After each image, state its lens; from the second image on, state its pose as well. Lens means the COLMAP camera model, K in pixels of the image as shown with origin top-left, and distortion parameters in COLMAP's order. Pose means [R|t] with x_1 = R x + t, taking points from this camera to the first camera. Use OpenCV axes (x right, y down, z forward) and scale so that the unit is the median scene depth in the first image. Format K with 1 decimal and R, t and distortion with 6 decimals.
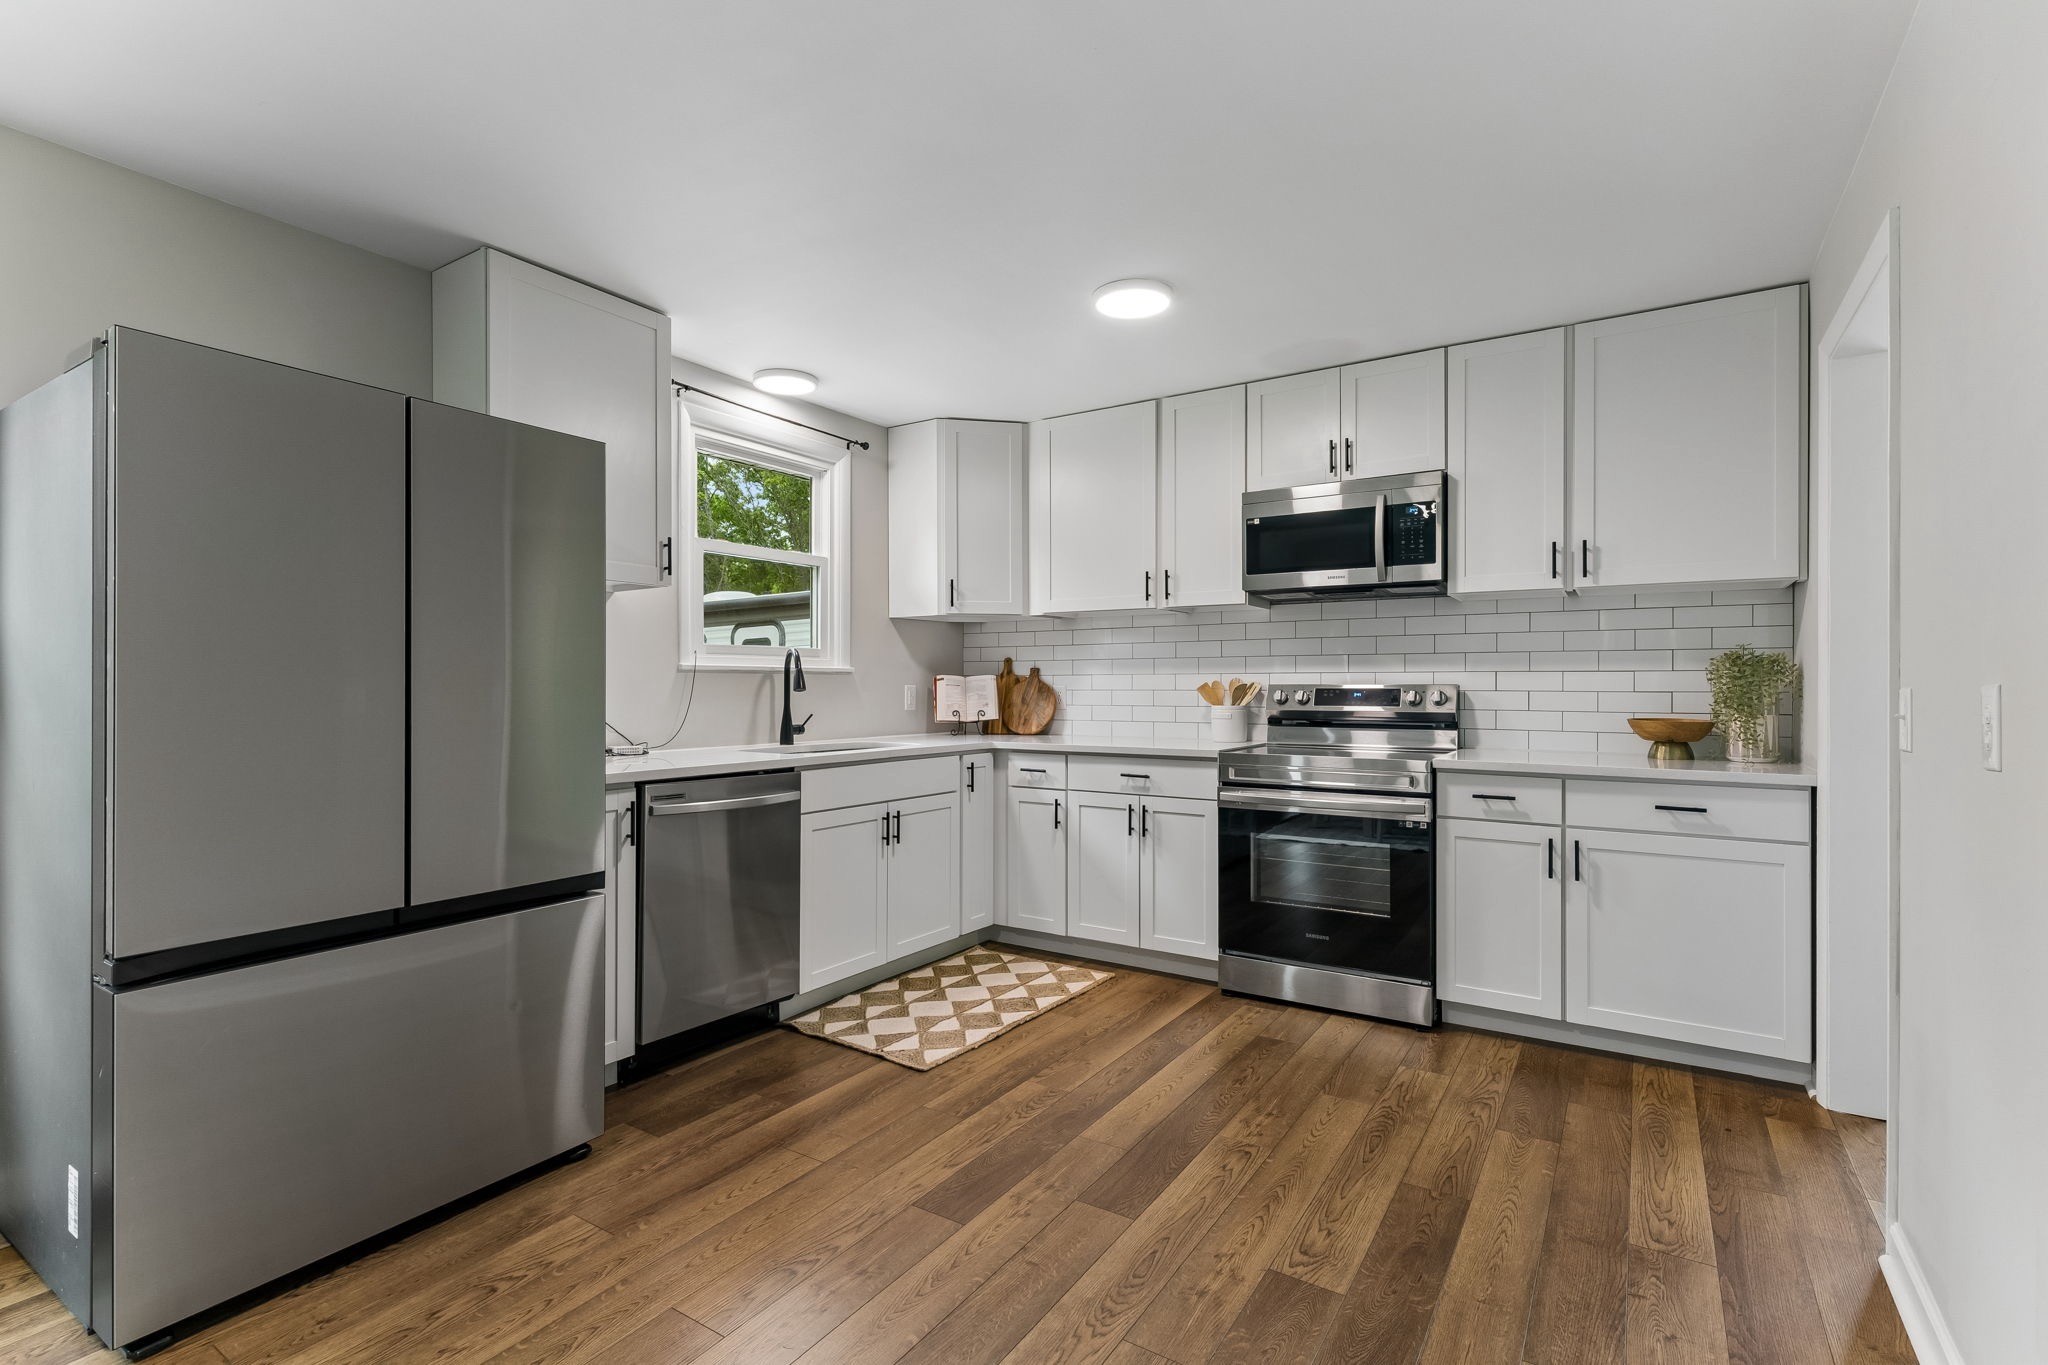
lens RADIAL K [[946.3, 0, 1020.5], [0, 946.3, 664.1], [0, 0, 1]] dist [0.013495, -0.000059]
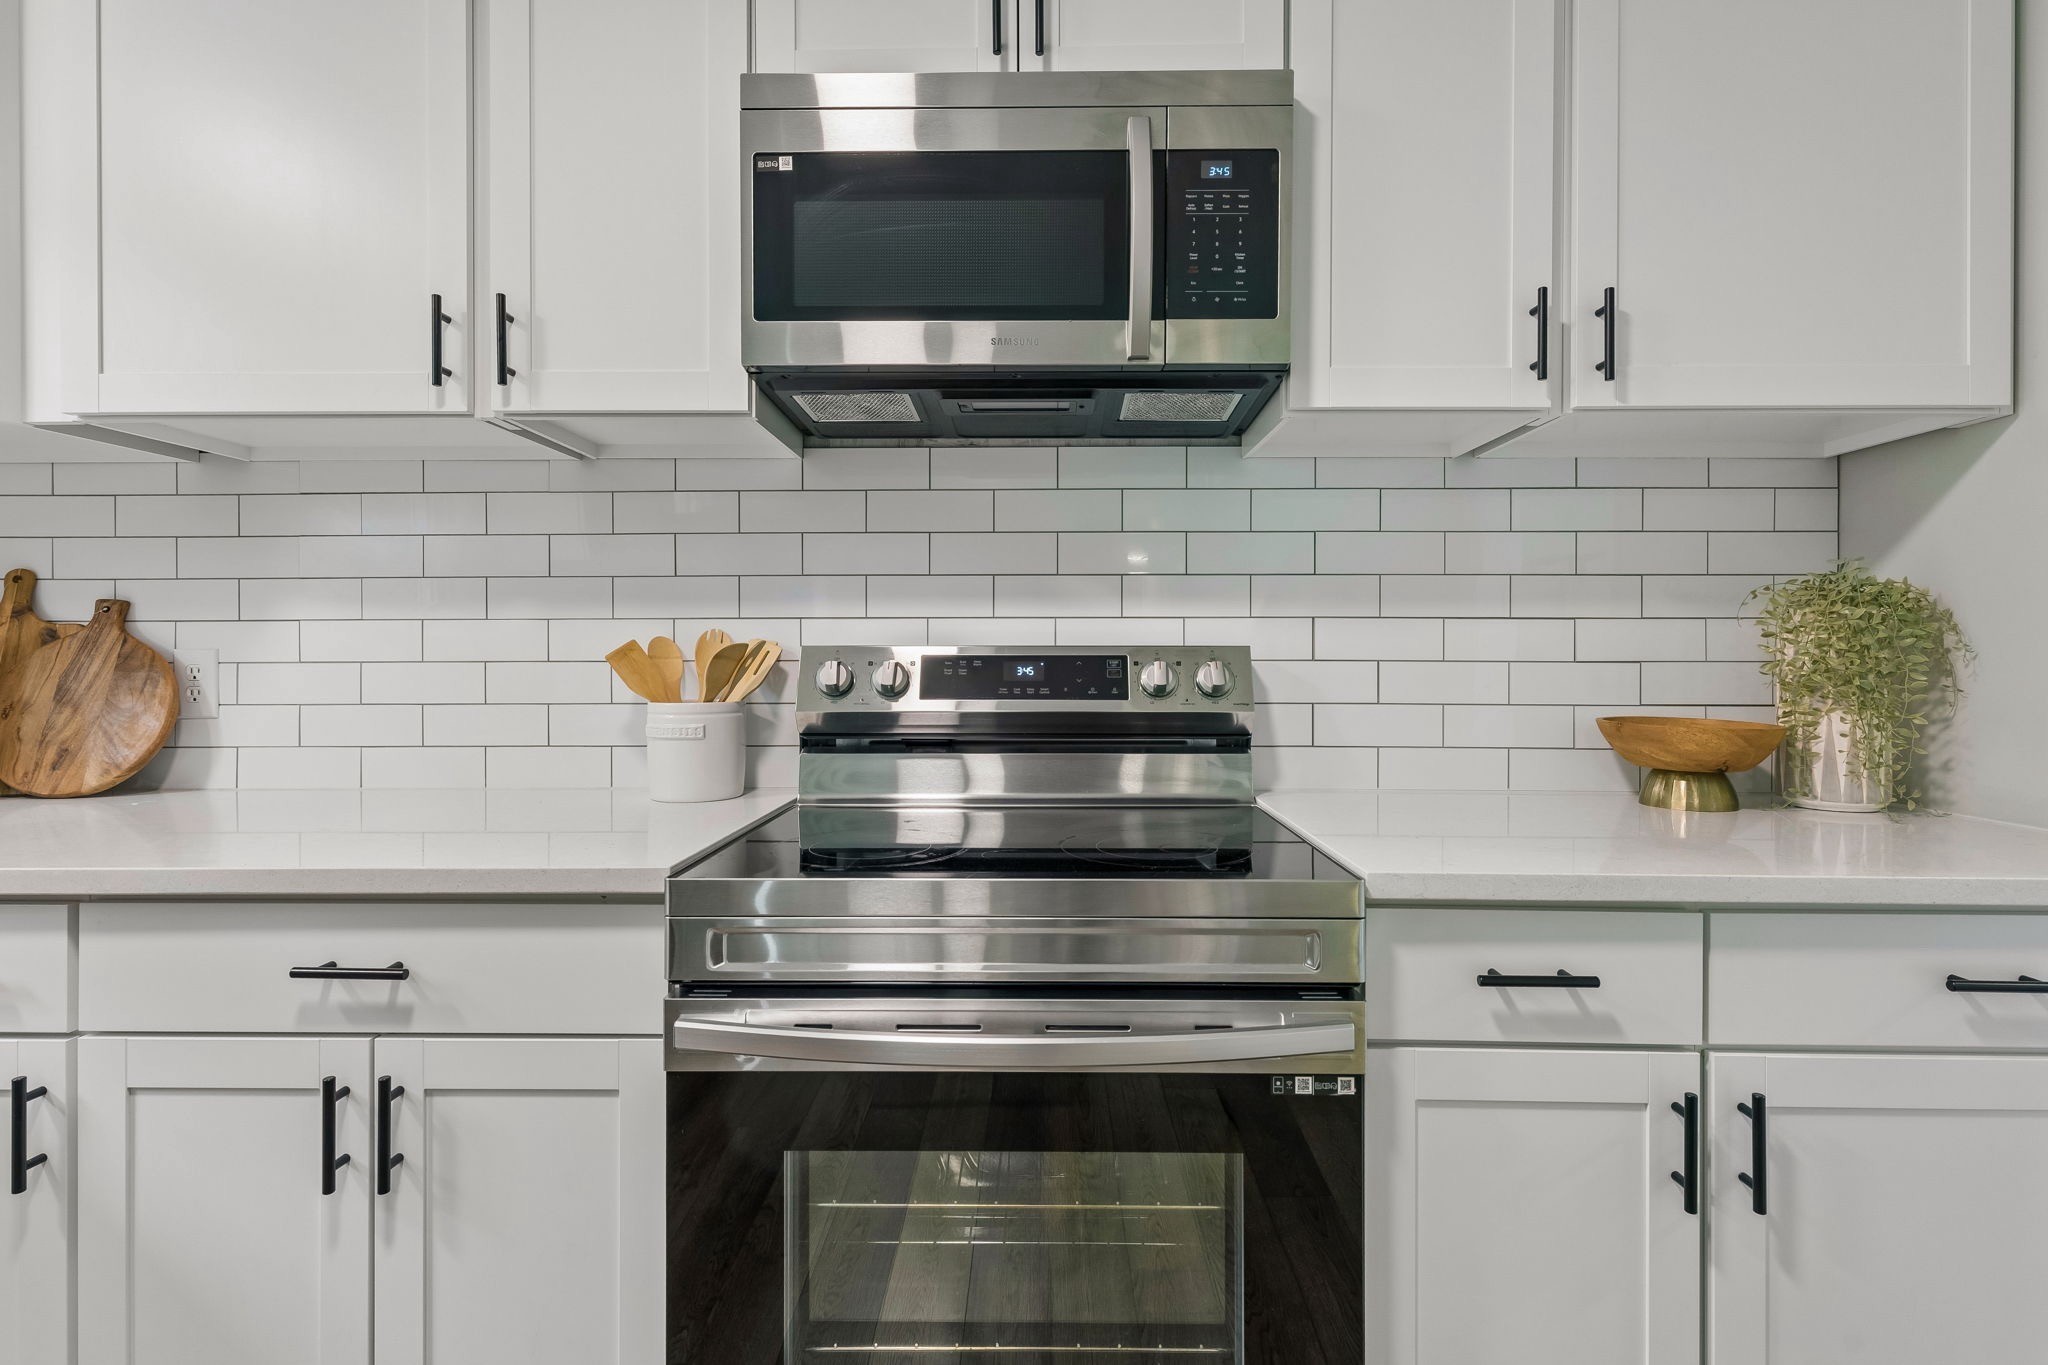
lens RADIAL K [[946.3, 0, 1020.5], [0, 946.3, 664.1], [0, 0, 1]] dist [0.013495, -0.000059]
pose [[0.844182, -0.004140, 0.536041, 0.128325], [-0.011437, 0.999603, 0.025732, 0.017679], [-0.535935, -0.027853, 0.843799, 0.619844]]
